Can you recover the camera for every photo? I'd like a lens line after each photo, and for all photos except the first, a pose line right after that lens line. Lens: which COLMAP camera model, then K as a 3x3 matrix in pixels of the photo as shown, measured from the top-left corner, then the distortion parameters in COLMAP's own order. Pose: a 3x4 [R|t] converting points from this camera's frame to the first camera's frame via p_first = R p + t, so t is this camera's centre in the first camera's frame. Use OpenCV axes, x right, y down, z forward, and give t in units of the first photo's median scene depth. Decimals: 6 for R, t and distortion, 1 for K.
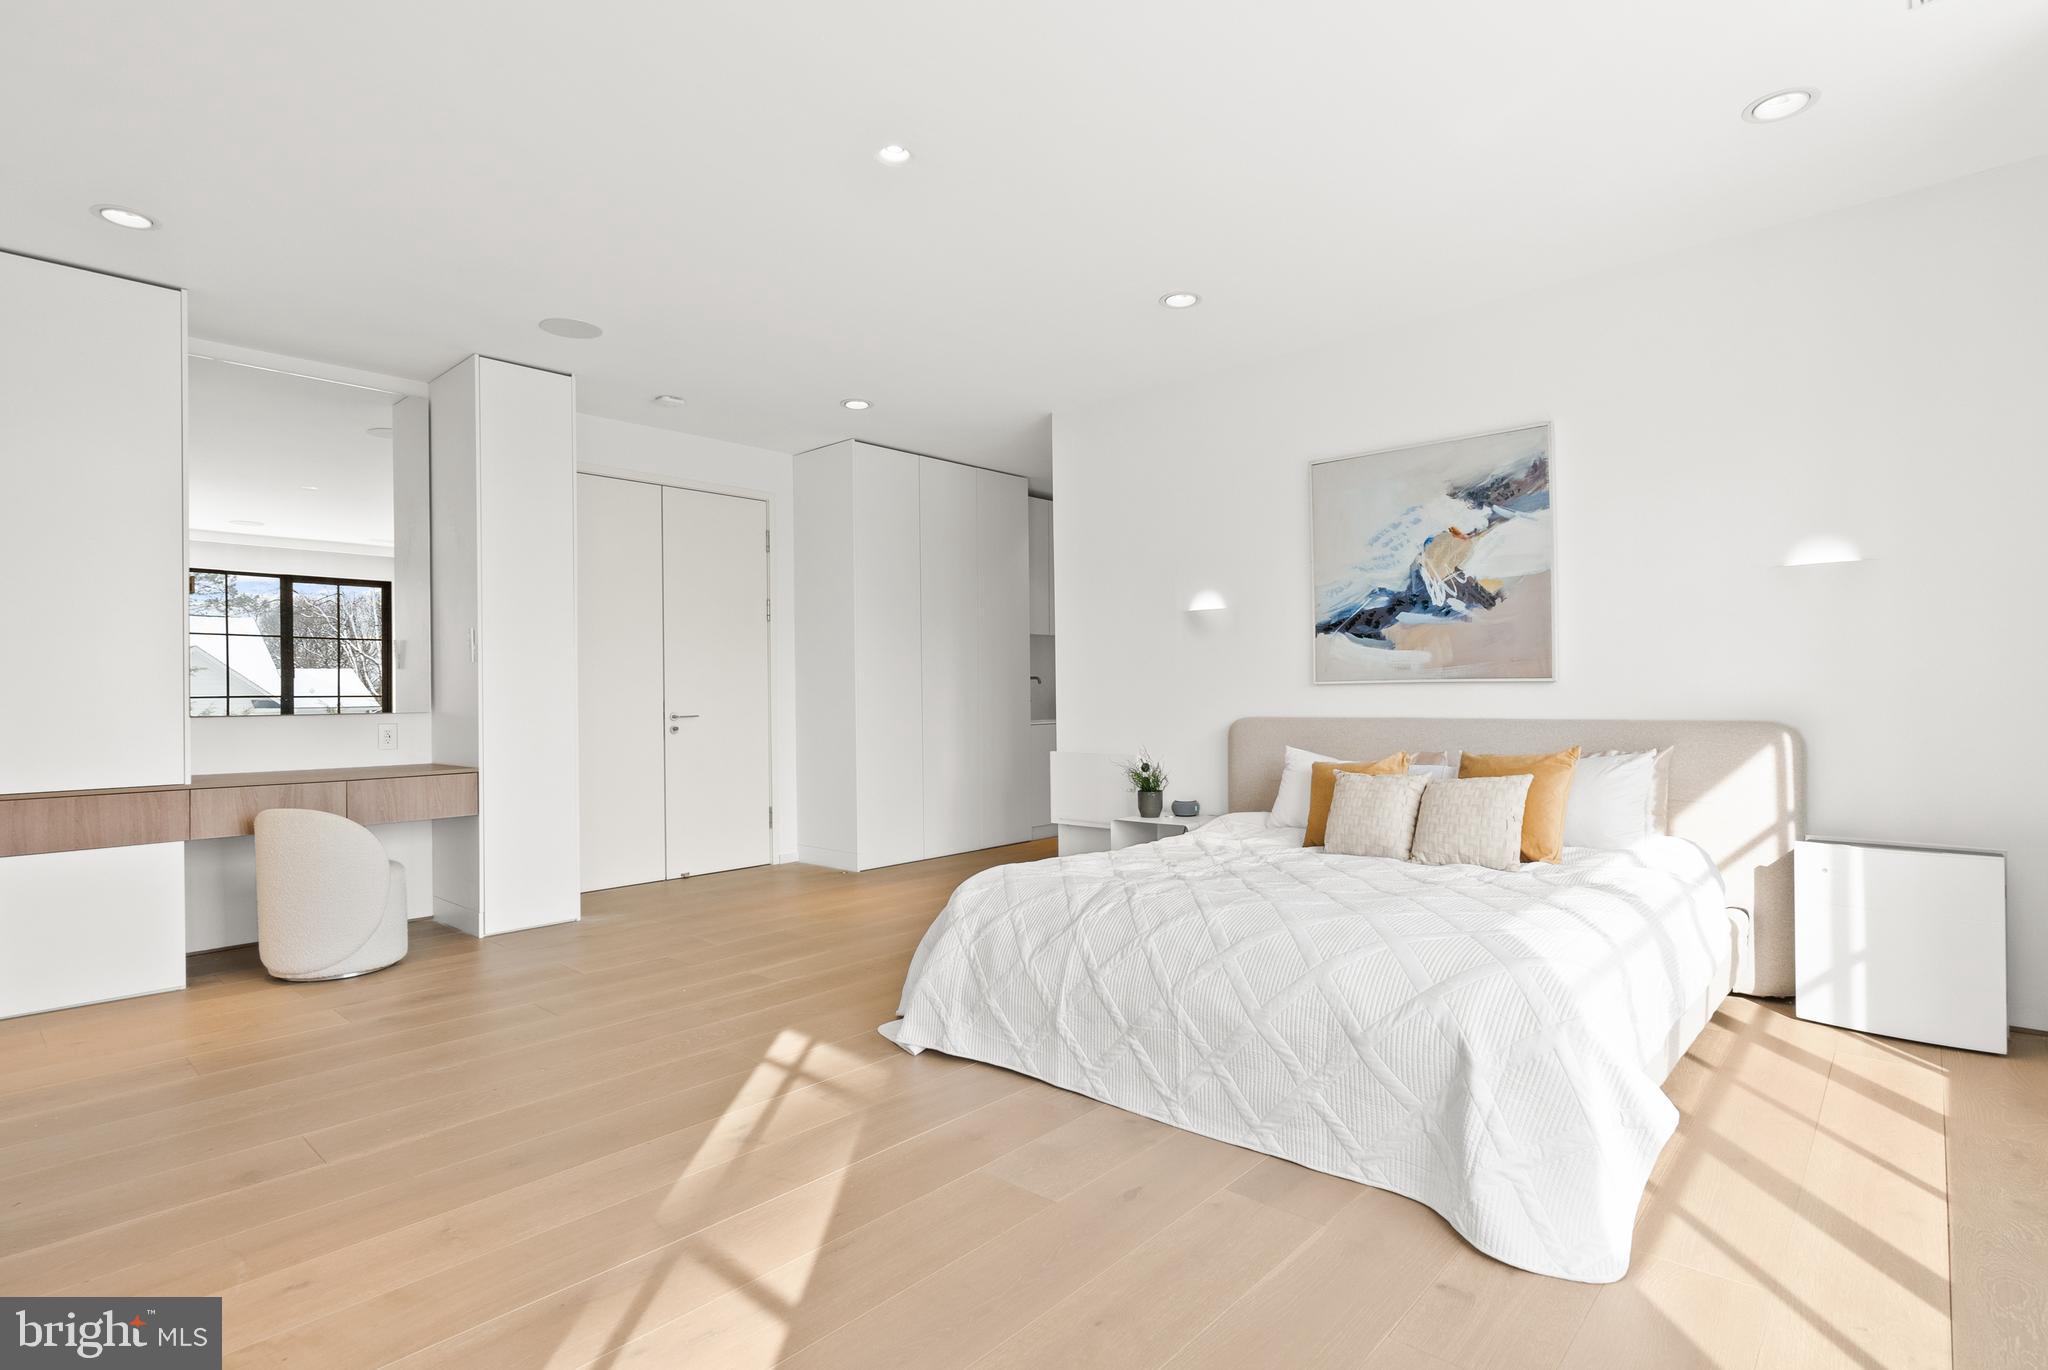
lens RADIAL K [[1026.1, 0, 1017.3], [0, 1026.1, 683.4], [0, 0, 1]] dist [-0.009313, 0.002678]
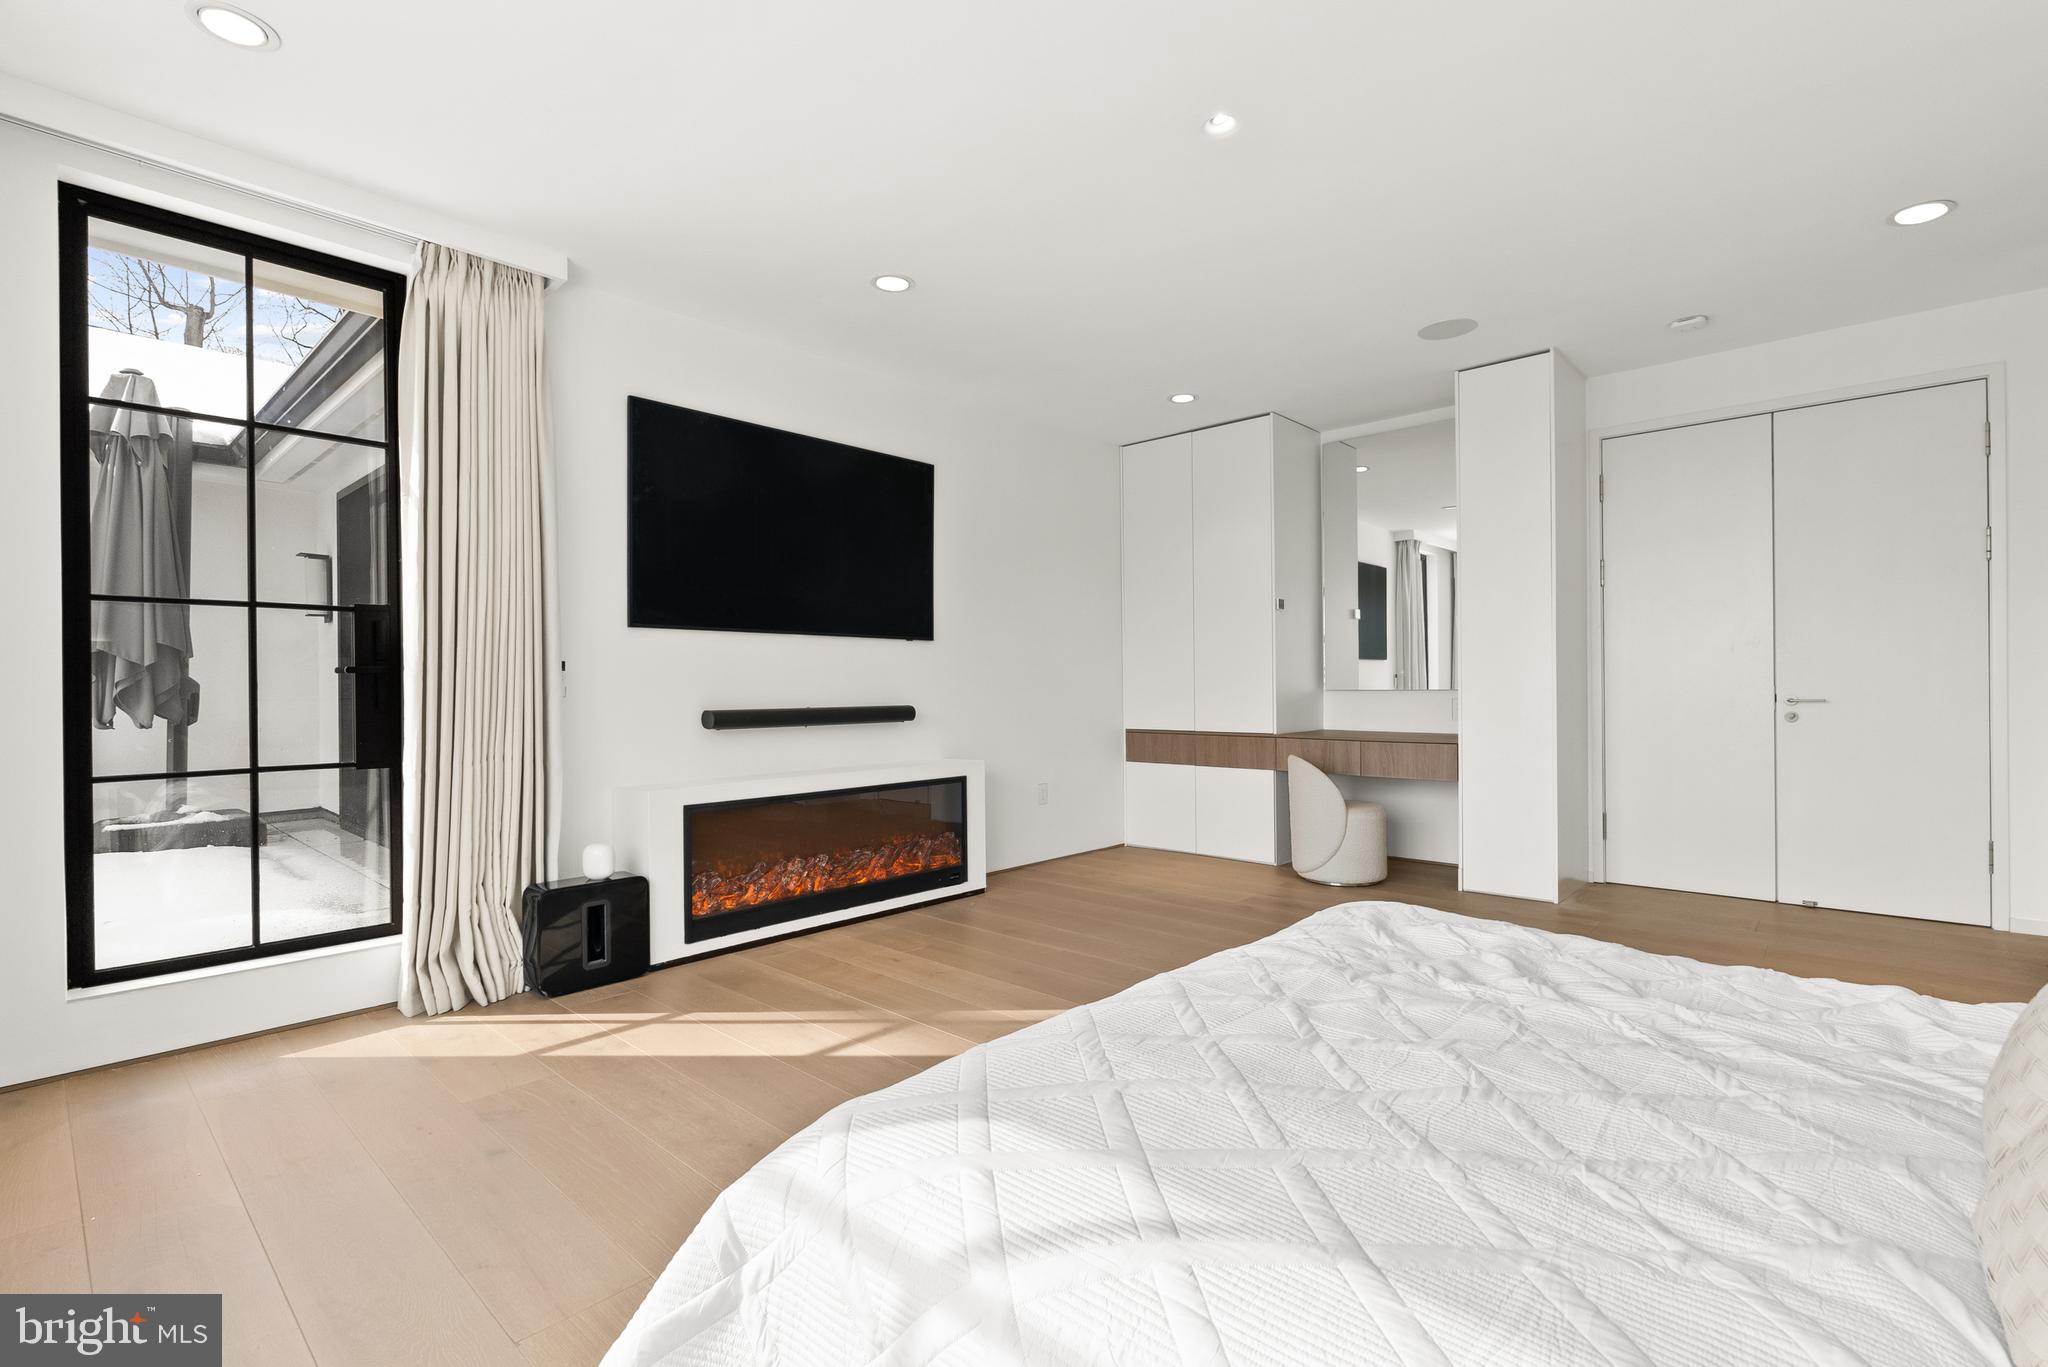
lens RADIAL K [[929.0, 0, 1017.4], [0, 929.0, 687.6], [0, 0, 1]] dist [-0.005100, 0.000825]
pose [[-0.012254, 0.014786, -0.999816, 0.605686], [0.019585, 0.999702, 0.014544, 0.000414], [0.999733, -0.019403, -0.012540, 0.640984]]
